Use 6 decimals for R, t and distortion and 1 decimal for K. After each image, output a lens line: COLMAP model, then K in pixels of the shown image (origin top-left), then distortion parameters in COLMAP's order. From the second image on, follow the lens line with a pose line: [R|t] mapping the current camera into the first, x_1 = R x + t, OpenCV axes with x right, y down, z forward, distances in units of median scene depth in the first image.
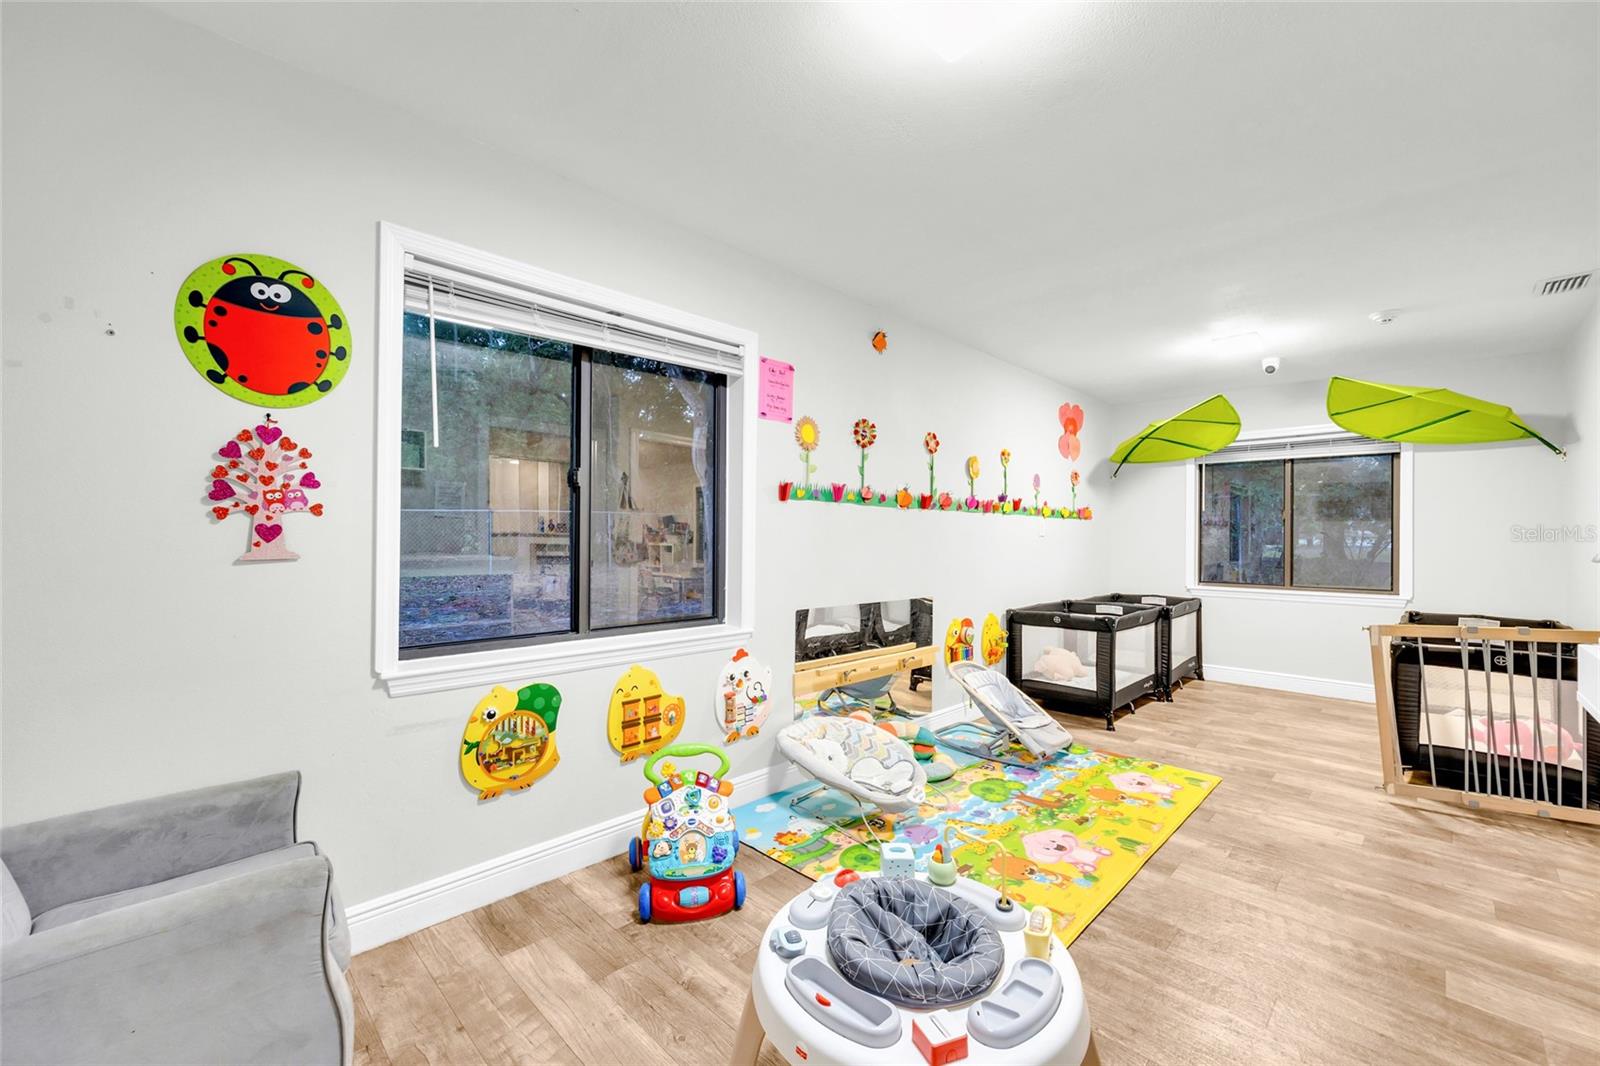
lens RADIAL K [[652.2, 0, 802.7], [0, 652.2, 532.6], [0, 0, 1]] dist [-0.033742, 0.012798]
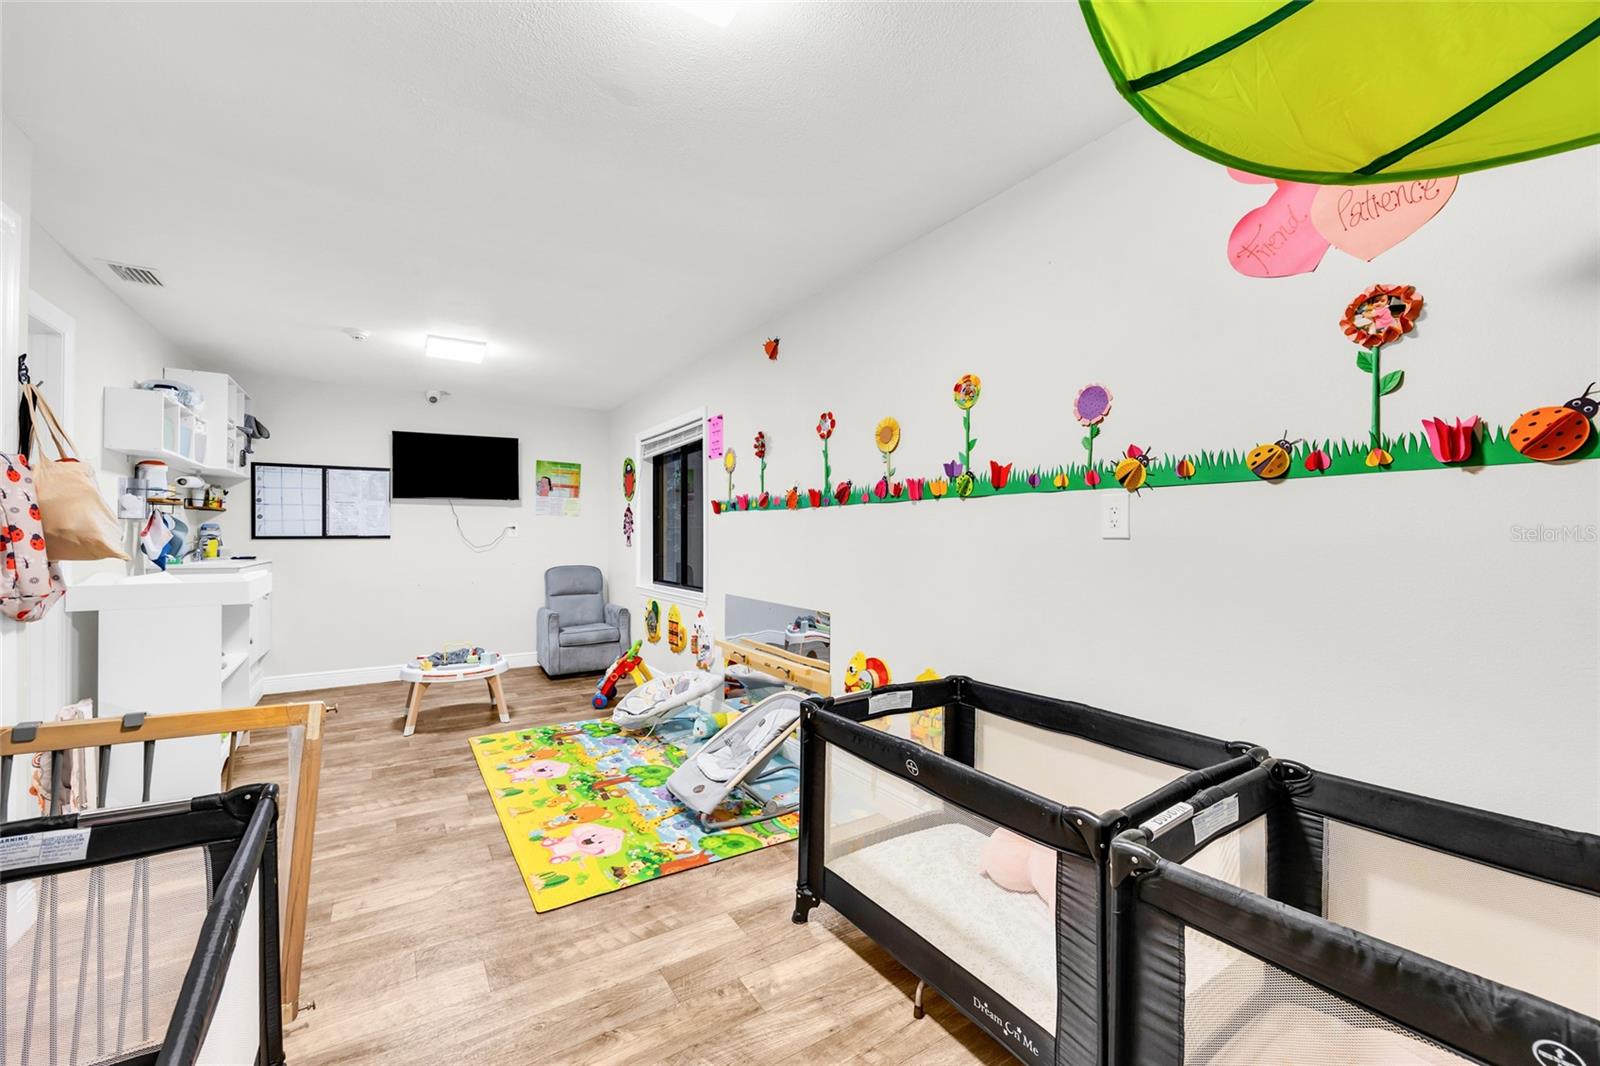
lens RADIAL K [[670.1, 0, 794.1], [0, 670.1, 536.5], [0, 0, 1]] dist [-0.001447, 0.011426]
pose [[-0.244810, -0.009693, -0.969523, 1.259327], [-0.000528, 0.999951, -0.009864, 0.013569], [0.969571, -0.001903, -0.244803, 1.432770]]
